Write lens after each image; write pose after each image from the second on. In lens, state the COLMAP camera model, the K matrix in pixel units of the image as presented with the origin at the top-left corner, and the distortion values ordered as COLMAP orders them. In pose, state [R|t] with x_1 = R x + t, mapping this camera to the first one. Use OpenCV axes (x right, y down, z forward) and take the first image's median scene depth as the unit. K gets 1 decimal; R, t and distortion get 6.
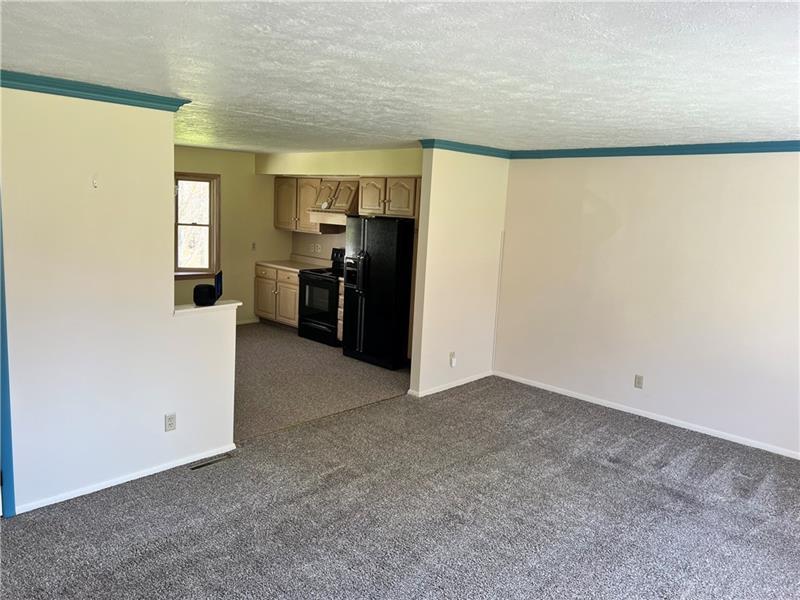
lens RADIAL K [[601.1, 0, 395.4], [0, 601.1, 294.9], [0, 0, 1]] dist [0.074346, -0.084633]
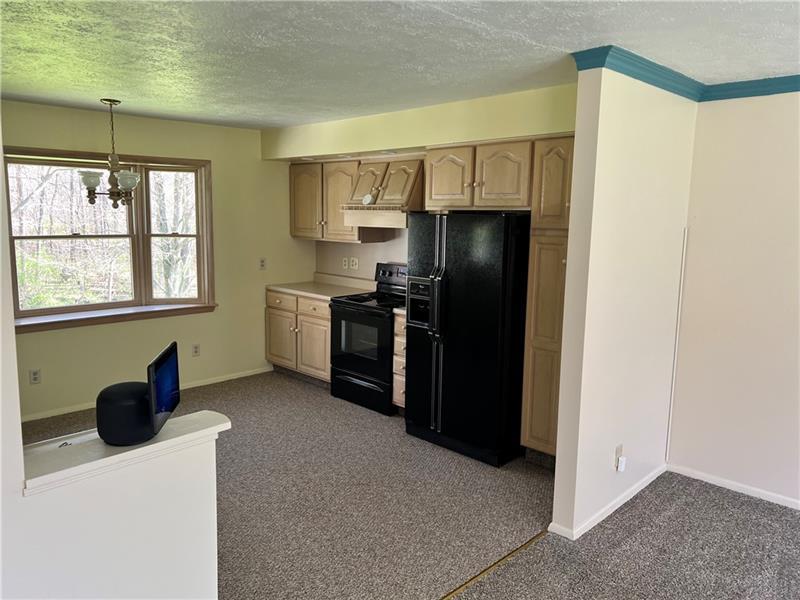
lens RADIAL K [[601.1, 0, 395.4], [0, 601.1, 294.9], [0, 0, 1]] dist [0.074346, -0.084633]
pose [[0.999366, -0.030536, -0.018305, -0.079159], [0.030288, 0.999448, -0.013656, -0.034674], [0.018712, 0.013093, 0.999739, 0.349538]]
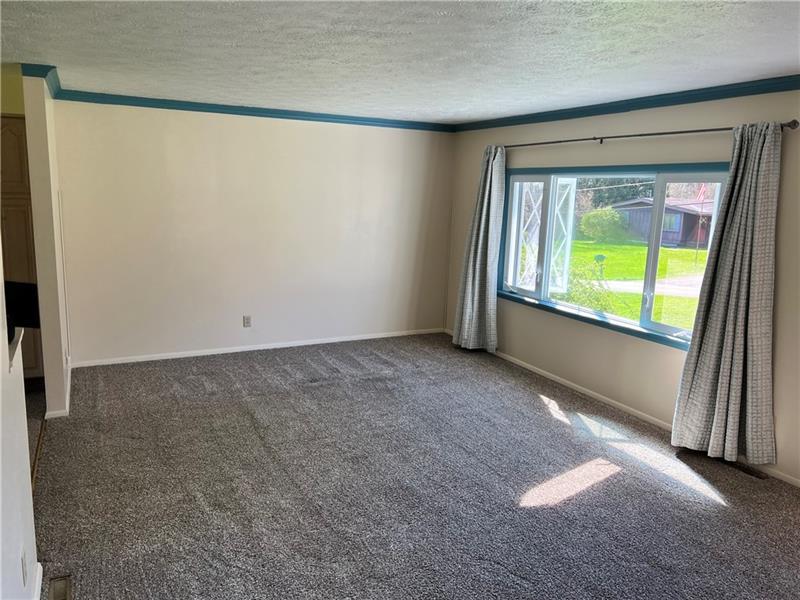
lens RADIAL K [[601.1, 0, 395.4], [0, 601.1, 294.9], [0, 0, 1]] dist [0.074346, -0.084633]
pose [[0.323978, -0.200151, 0.924650, -0.388010], [0.129919, 0.977517, 0.166074, -0.039224], [-0.937102, 0.066326, 0.342698, 0.265511]]
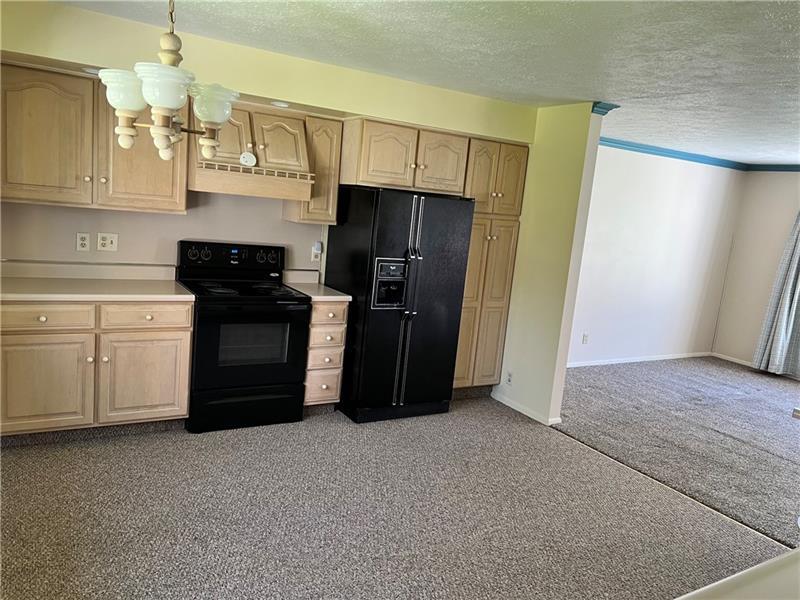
lens RADIAL K [[607.0, 0, 399.2], [0, 607.0, 301.4], [0, 0, 1]] dist [0.073470, -0.093973]
pose [[0.252875, -0.179689, 0.950666, -0.597895], [0.063024, 0.983574, 0.169145, -0.112632], [-0.965444, 0.017142, 0.260046, 0.764913]]
